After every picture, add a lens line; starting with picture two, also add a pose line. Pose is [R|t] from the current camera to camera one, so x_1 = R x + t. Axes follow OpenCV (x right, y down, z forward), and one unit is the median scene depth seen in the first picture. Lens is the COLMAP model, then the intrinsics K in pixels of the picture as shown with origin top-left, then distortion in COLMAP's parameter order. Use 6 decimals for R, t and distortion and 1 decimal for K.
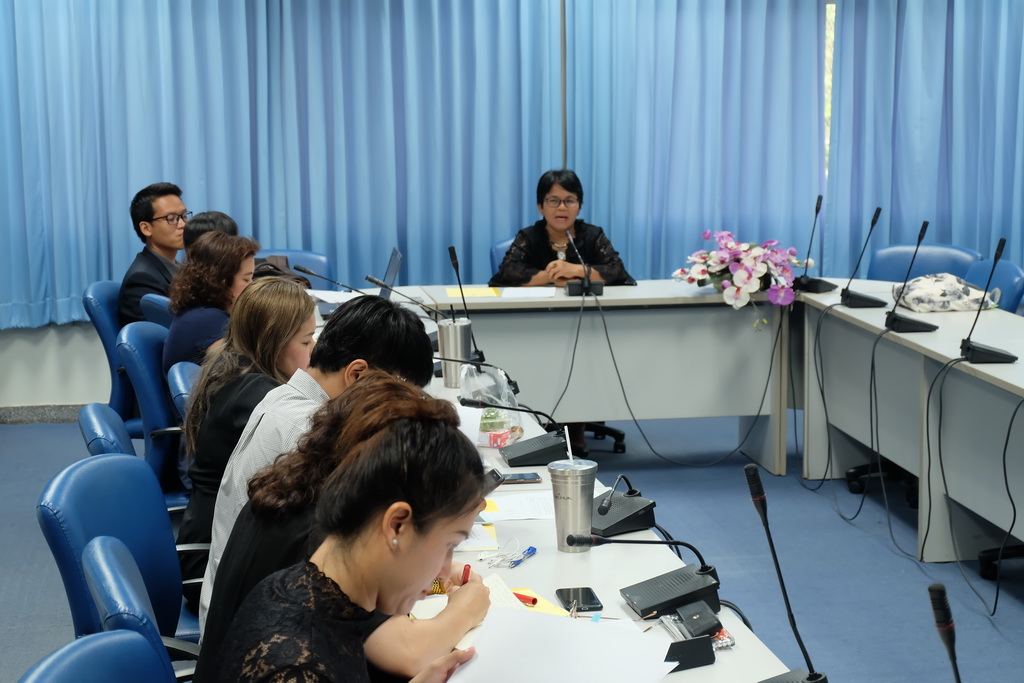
lens RADIAL K [[2156.8, 0, 513.1], [0, 2156.8, 346.7], [0, 0, 1]] dist [0.123913, 0.000000]
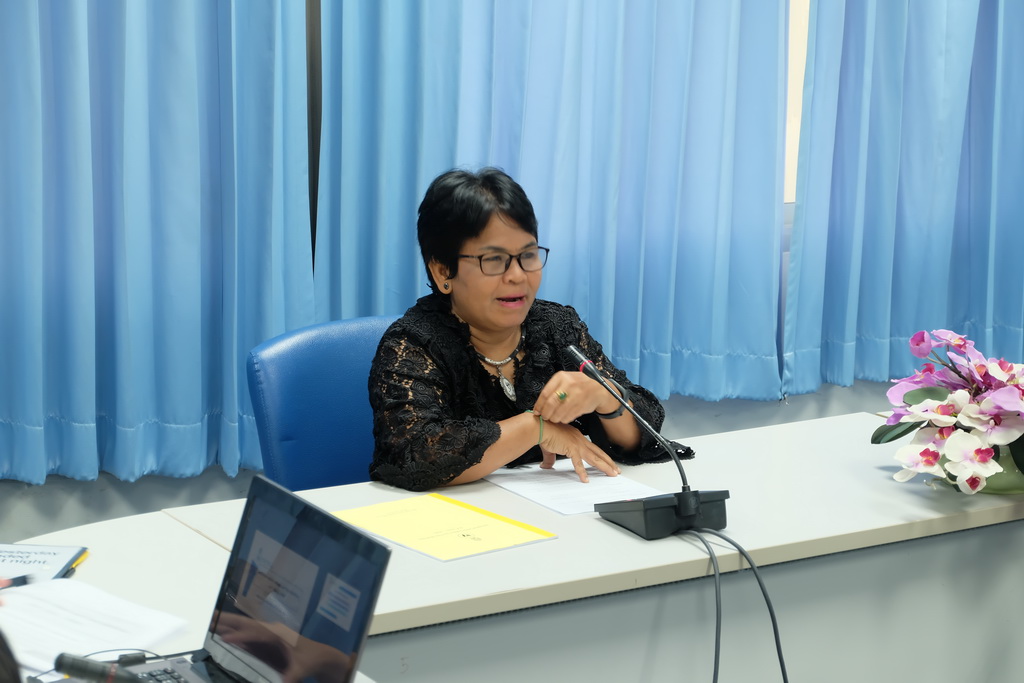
lens RADIAL K [[2156.8, 0, 553.1], [0, 2156.8, 308.3], [0, 0, 1]] dist [0.123913, 0.000000]
pose [[0.906537, -0.045497, 0.419667, -0.131279], [0.029618, 0.998580, 0.044279, -0.074768], [-0.421085, -0.027711, 0.906598, 0.644986]]
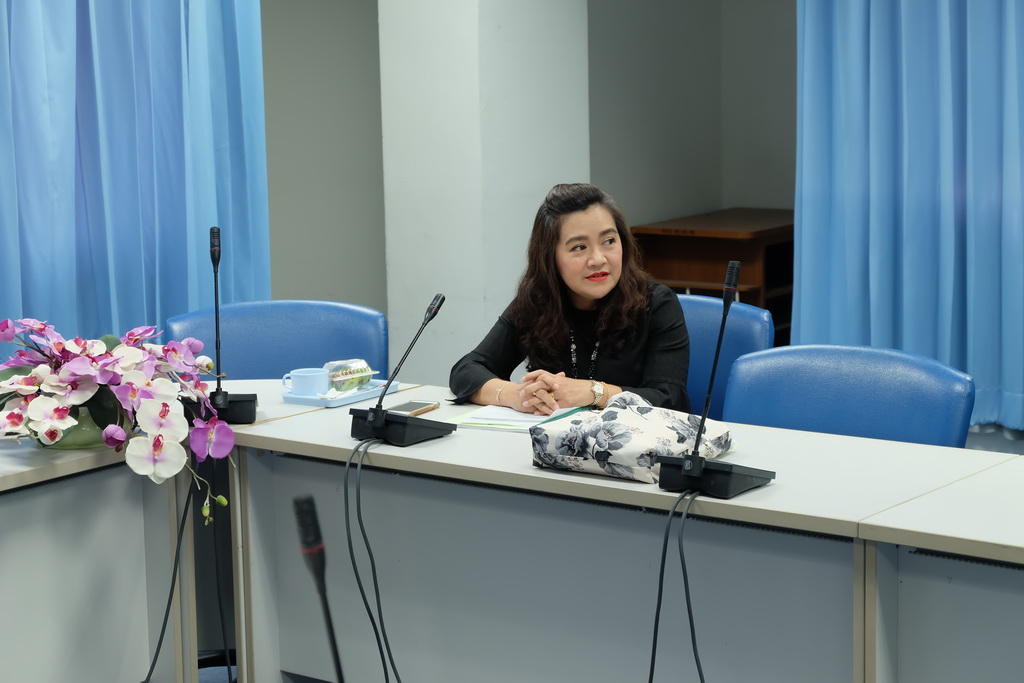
lens RADIAL K [[2156.8, 0, 517.9], [0, 2156.8, 341.2], [0, 0, 1]] dist [0.123913, 0.000000]
pose [[0.710571, -0.114026, 0.694325, -0.150232], [0.115772, 0.992280, 0.044477, -0.055221], [-0.694036, 0.048780, 0.718286, 0.566428]]
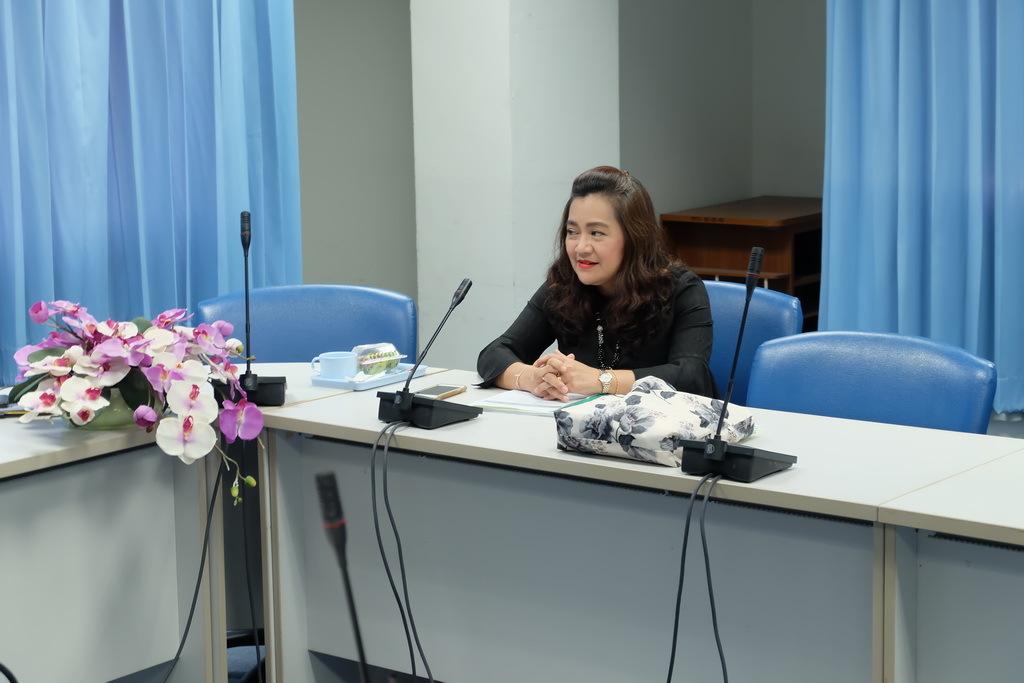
lens RADIAL K [[2156.8, 0, 520.4], [0, 2156.8, 342.9], [0, 0, 1]] dist [0.123913, 0.000000]
pose [[0.720928, -0.114390, 0.683504, -0.152679], [0.110724, 0.992626, 0.049338, -0.054647], [-0.684108, 0.040112, 0.728277, 0.561826]]
